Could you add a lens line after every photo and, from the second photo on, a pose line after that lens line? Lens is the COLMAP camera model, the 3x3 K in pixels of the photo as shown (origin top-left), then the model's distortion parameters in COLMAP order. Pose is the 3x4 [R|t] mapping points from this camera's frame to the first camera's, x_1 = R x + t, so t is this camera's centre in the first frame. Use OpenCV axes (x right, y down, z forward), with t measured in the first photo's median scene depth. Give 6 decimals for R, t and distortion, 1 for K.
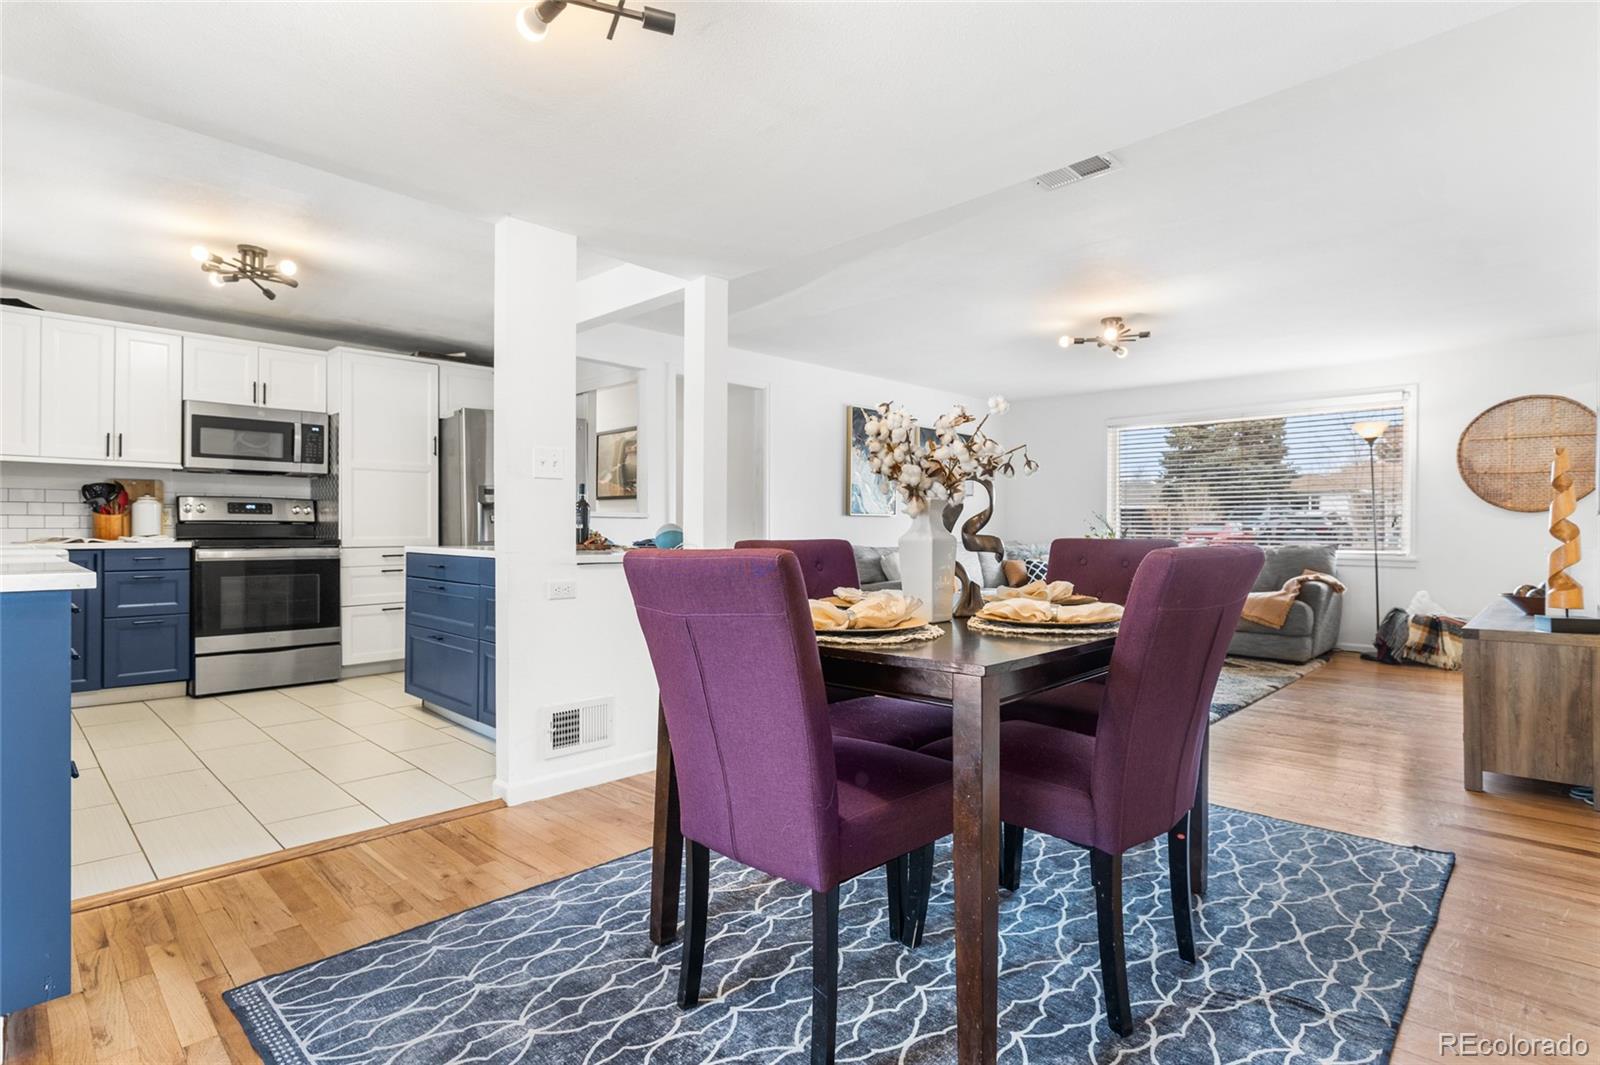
lens RADIAL K [[797.1, 0, 807.3], [0, 797.1, 525.8], [0, 0, 1]] dist [-0.002234, -0.000068]
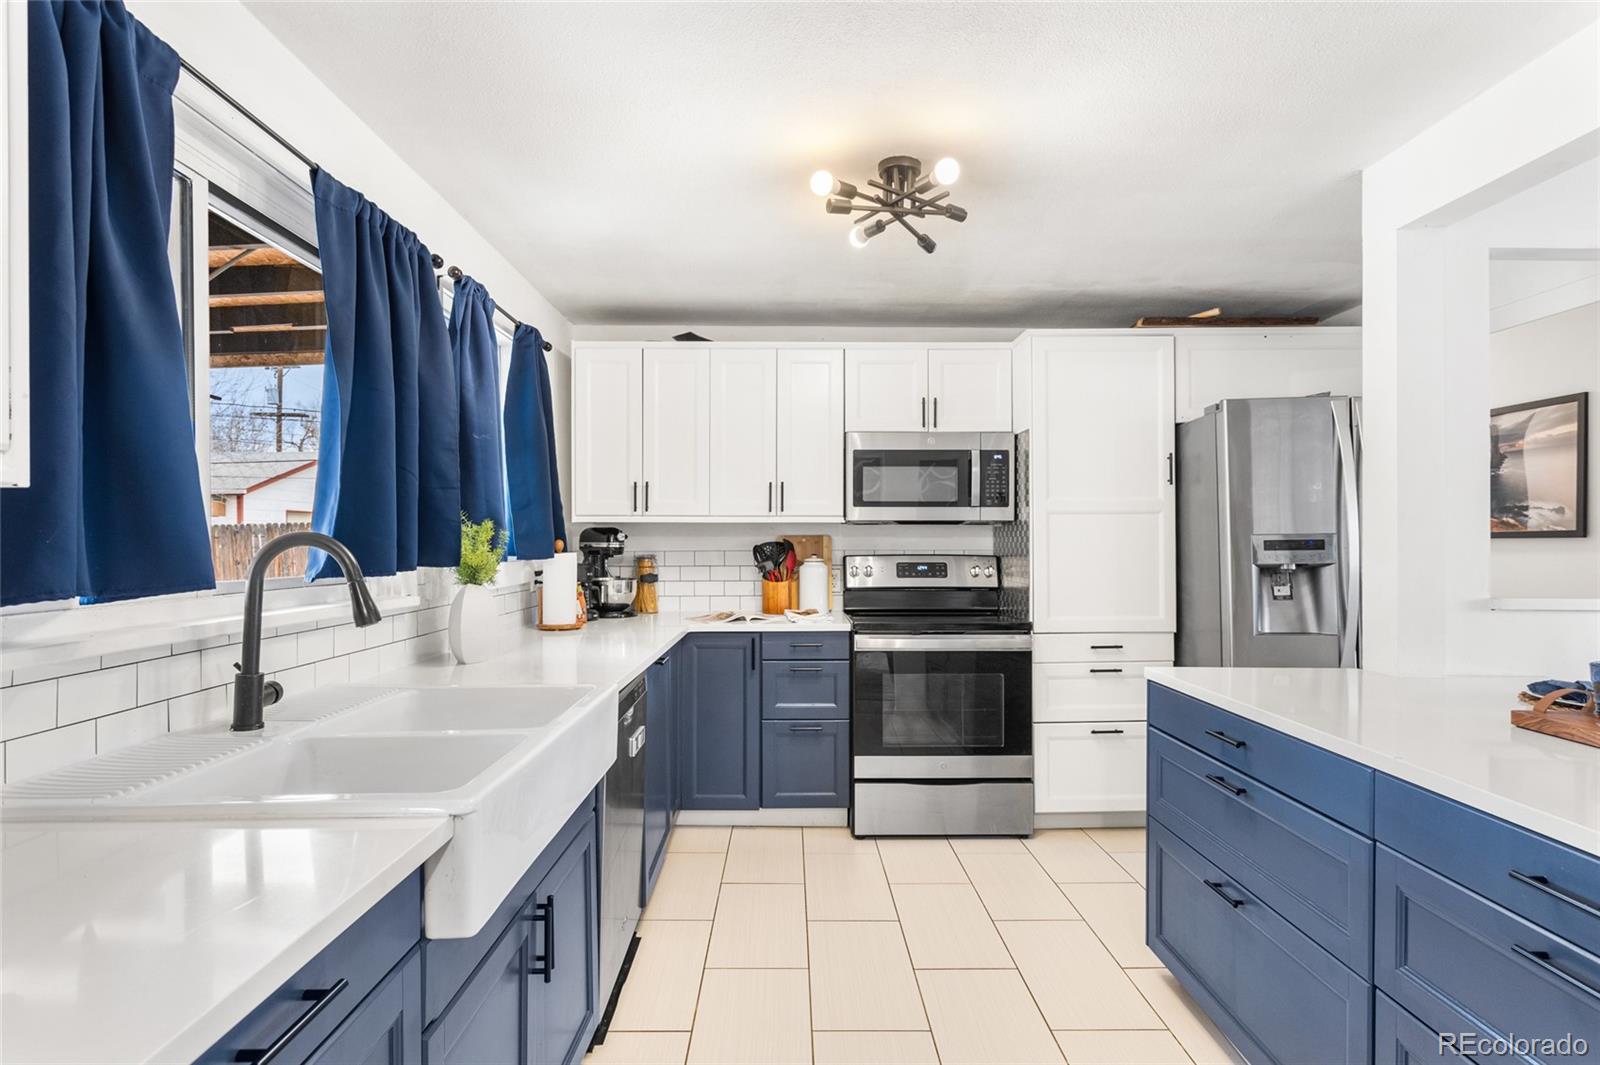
lens RADIAL K [[797.1, 0, 805.8], [0, 797.1, 538.6], [0, 0, 1]] dist [-0.002234, -0.000068]
pose [[0.696831, -0.004732, -0.717220, -0.252948], [0.005412, 0.999984, -0.001340, -0.053226], [0.717215, -0.002948, 0.696846, 0.422726]]
